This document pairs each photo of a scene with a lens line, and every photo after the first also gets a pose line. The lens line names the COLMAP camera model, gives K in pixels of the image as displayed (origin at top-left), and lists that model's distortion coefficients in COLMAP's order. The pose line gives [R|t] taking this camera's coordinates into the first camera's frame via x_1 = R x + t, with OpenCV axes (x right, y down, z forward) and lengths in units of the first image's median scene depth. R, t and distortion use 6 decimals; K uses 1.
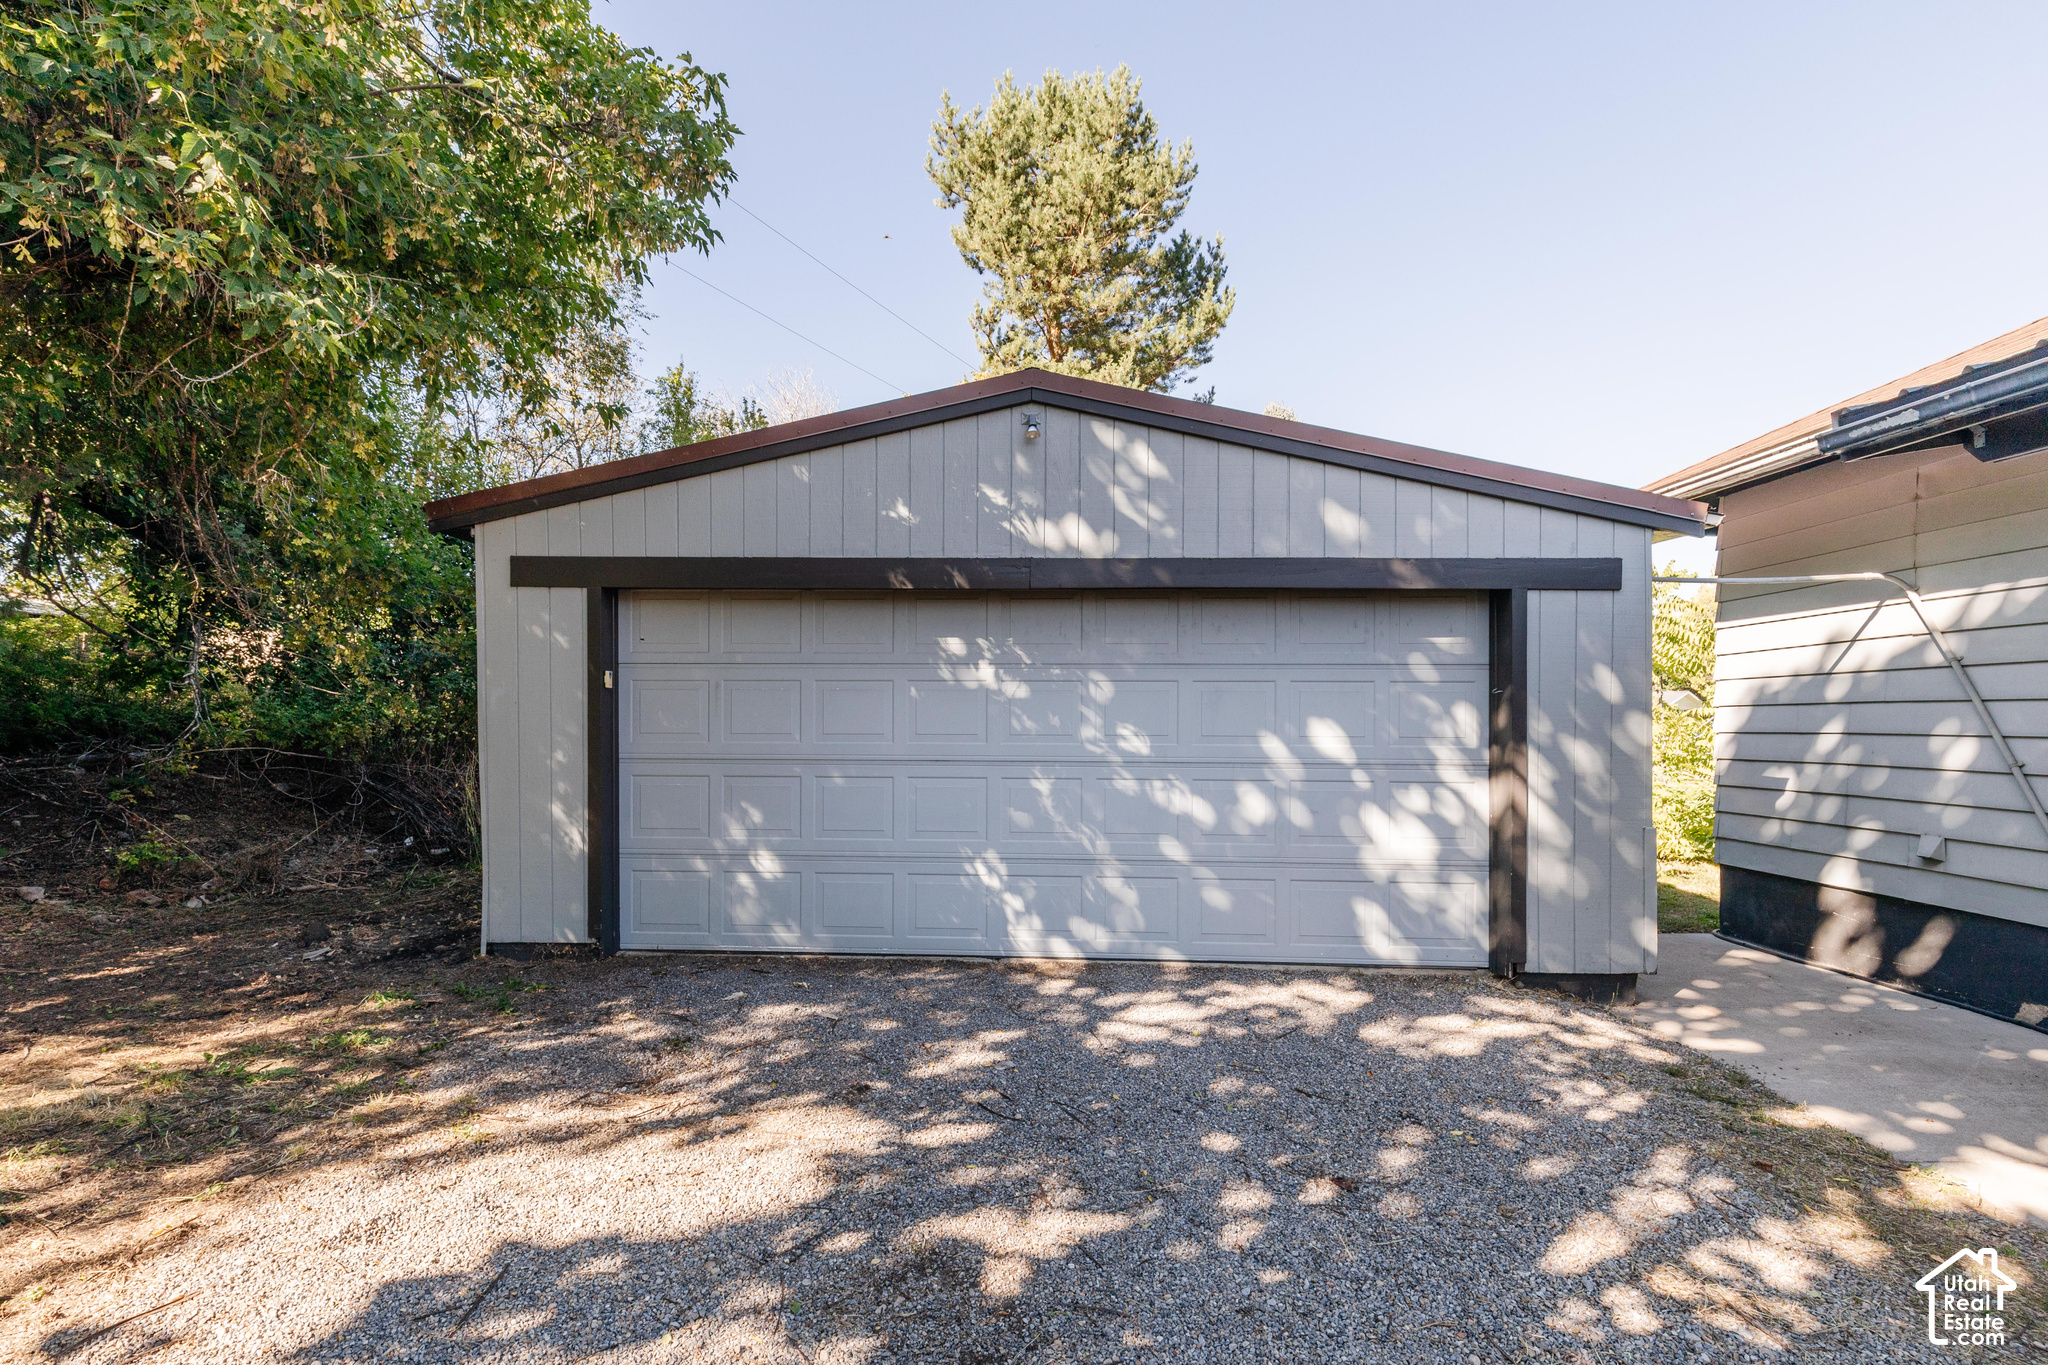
lens RADIAL K [[1082.0, 0, 1021.0], [0, 1082.0, 723.4], [0, 0, 1]] dist [0.001227, -0.000025]
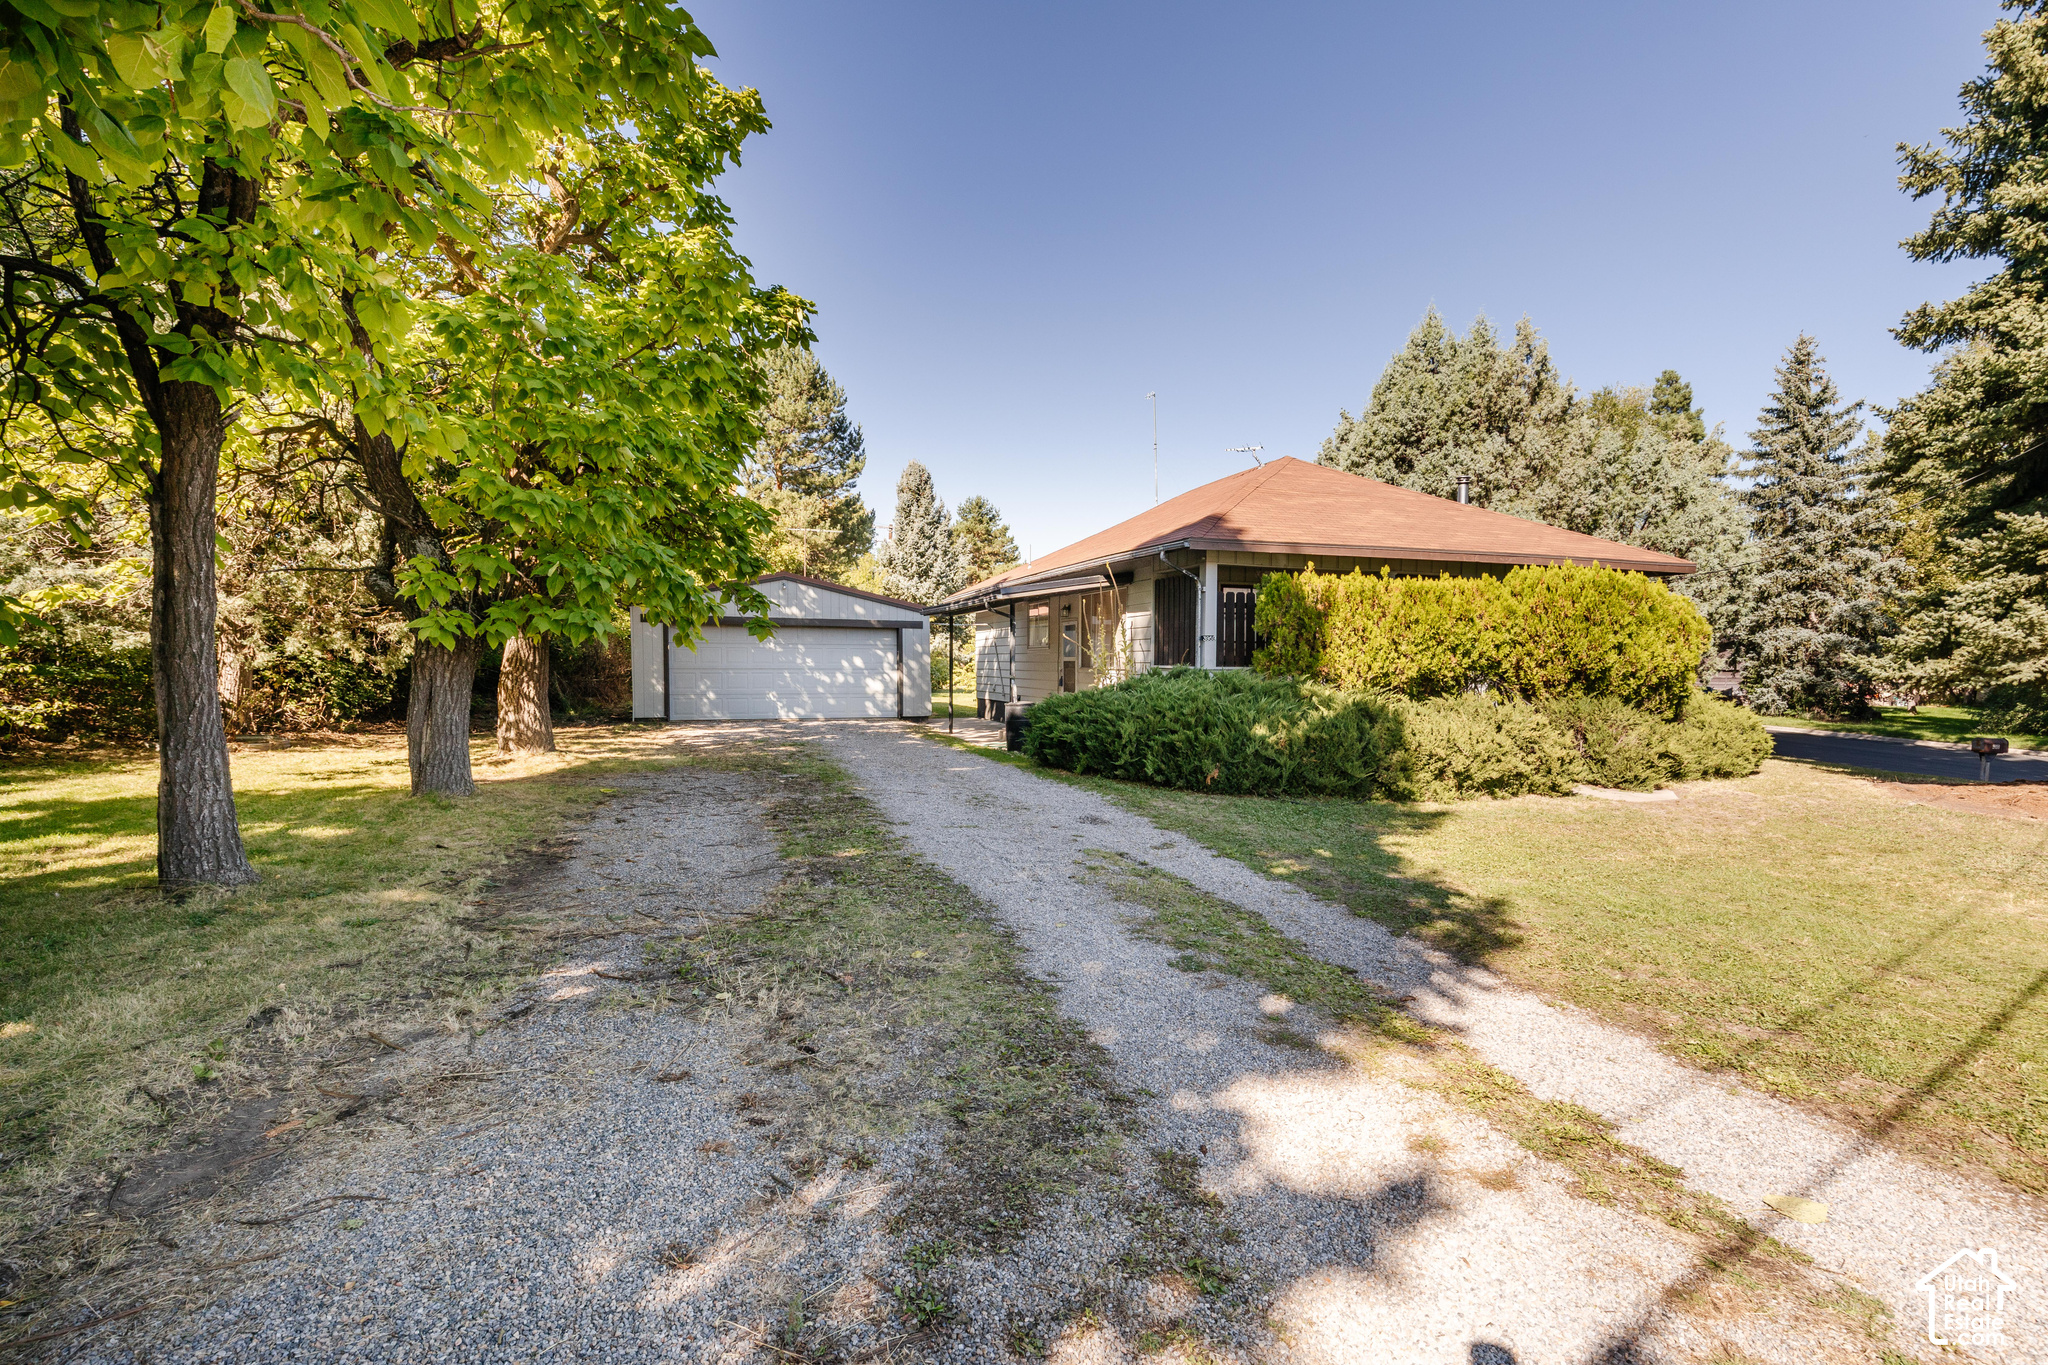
lens RADIAL K [[970.4, 0, 1013.6], [0, 970.4, 696.4], [0, 0, 1]] dist [0.010617, -0.000349]
pose [[0.960006, -0.010835, 0.279771, -0.182816], [0.001296, 0.999412, 0.034259, 0.019052], [-0.279978, -0.032527, 0.959455, -2.695933]]
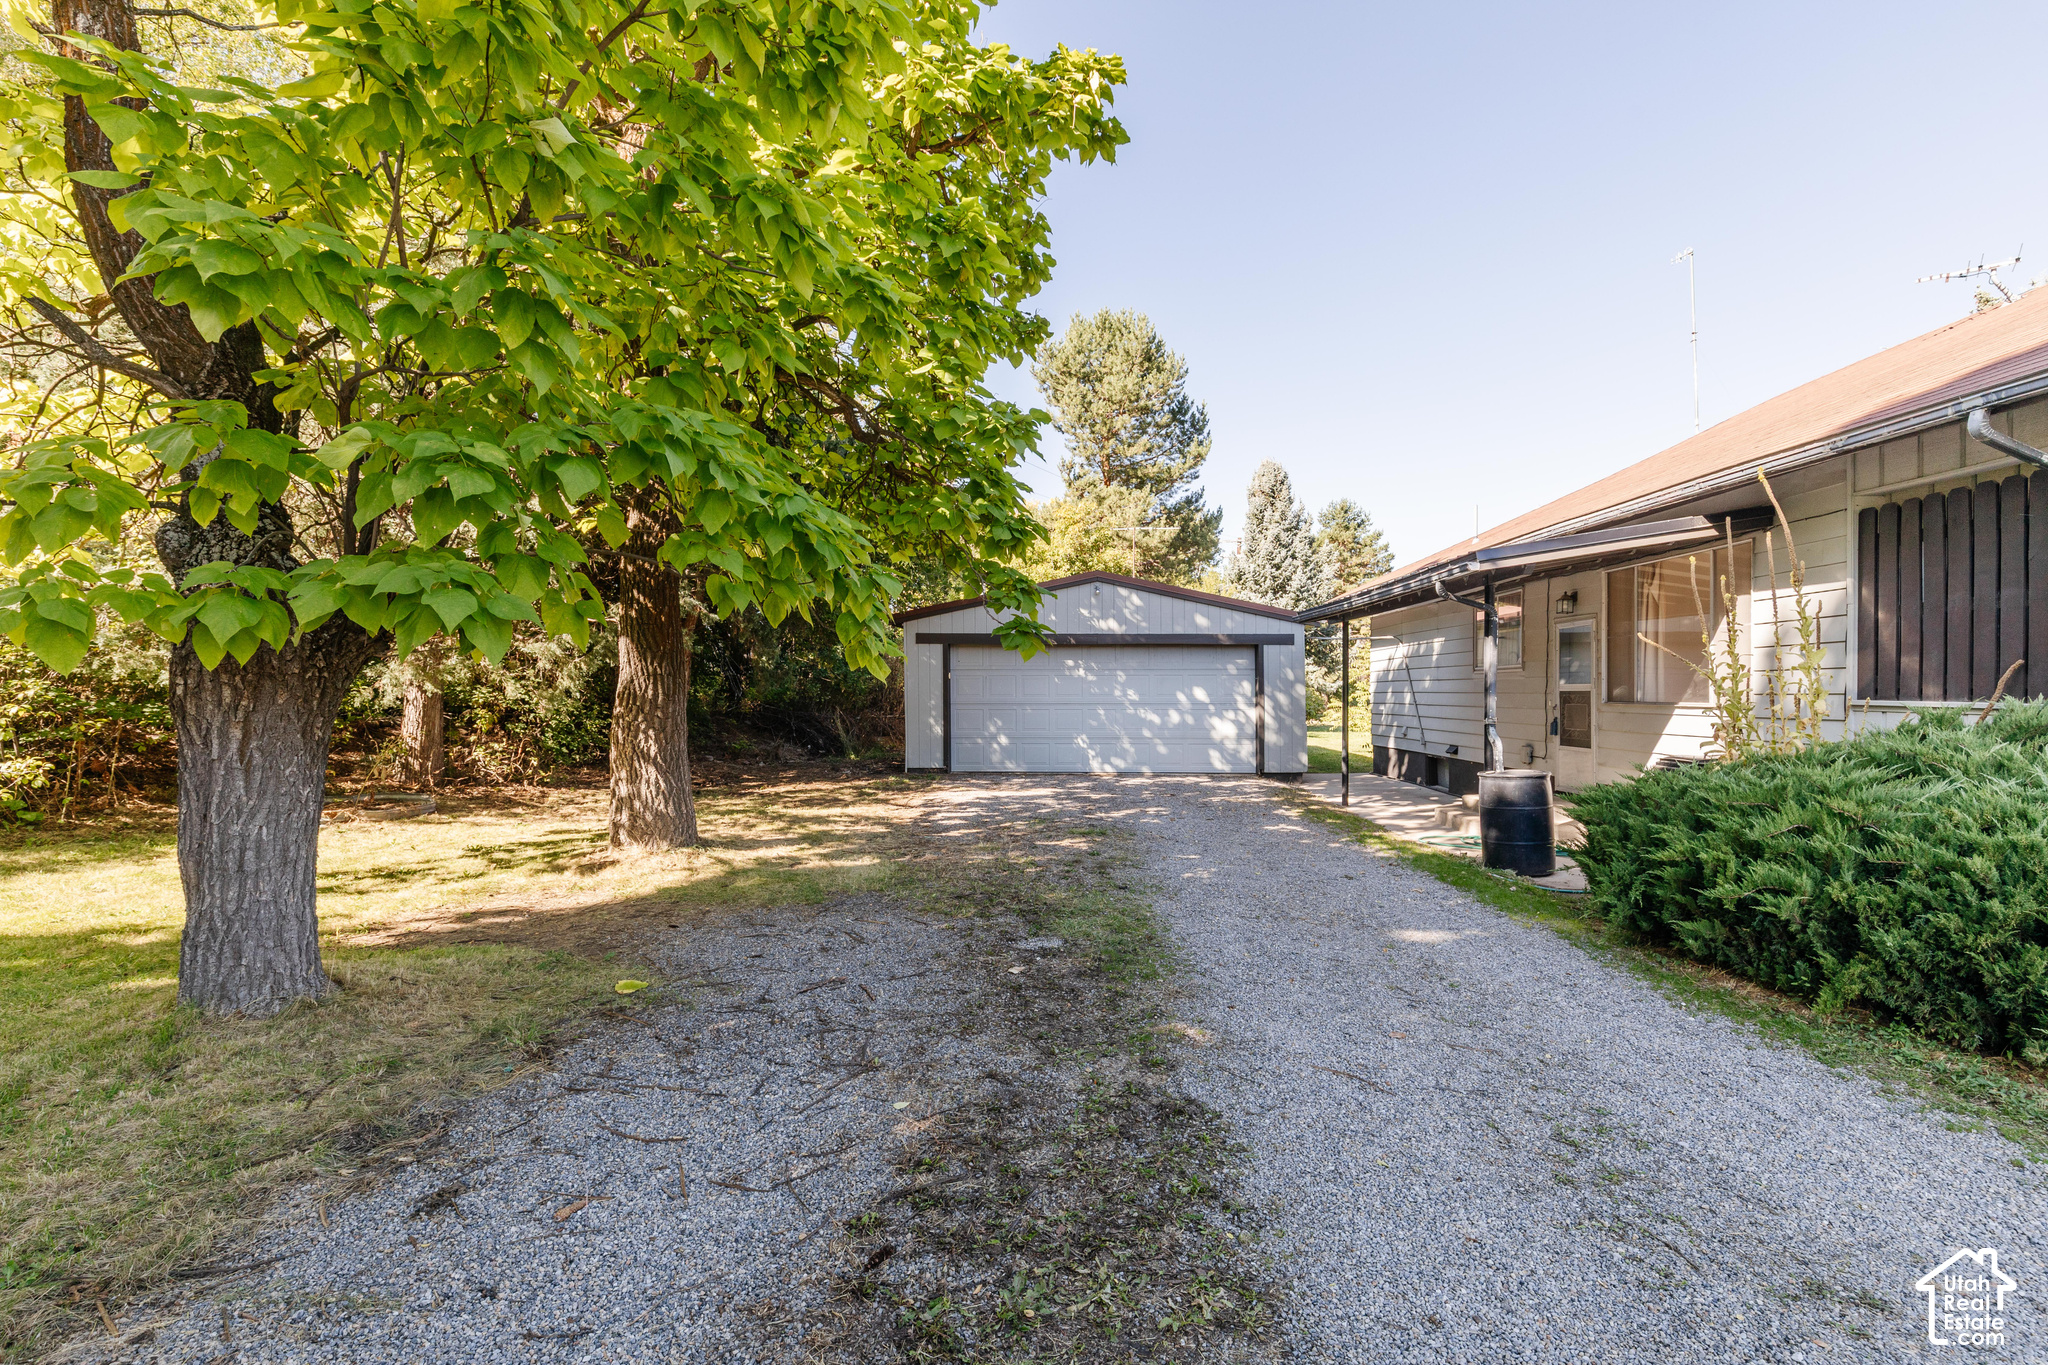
lens RADIAL K [[970.4, 0, 1013.6], [0, 970.4, 696.4], [0, 0, 1]] dist [0.010617, -0.000349]
pose [[0.997706, -0.005393, -0.067481, -0.039222], [0.005504, 0.999984, 0.001460, 0.013566], [0.067472, -0.001828, 0.997720, -1.625083]]
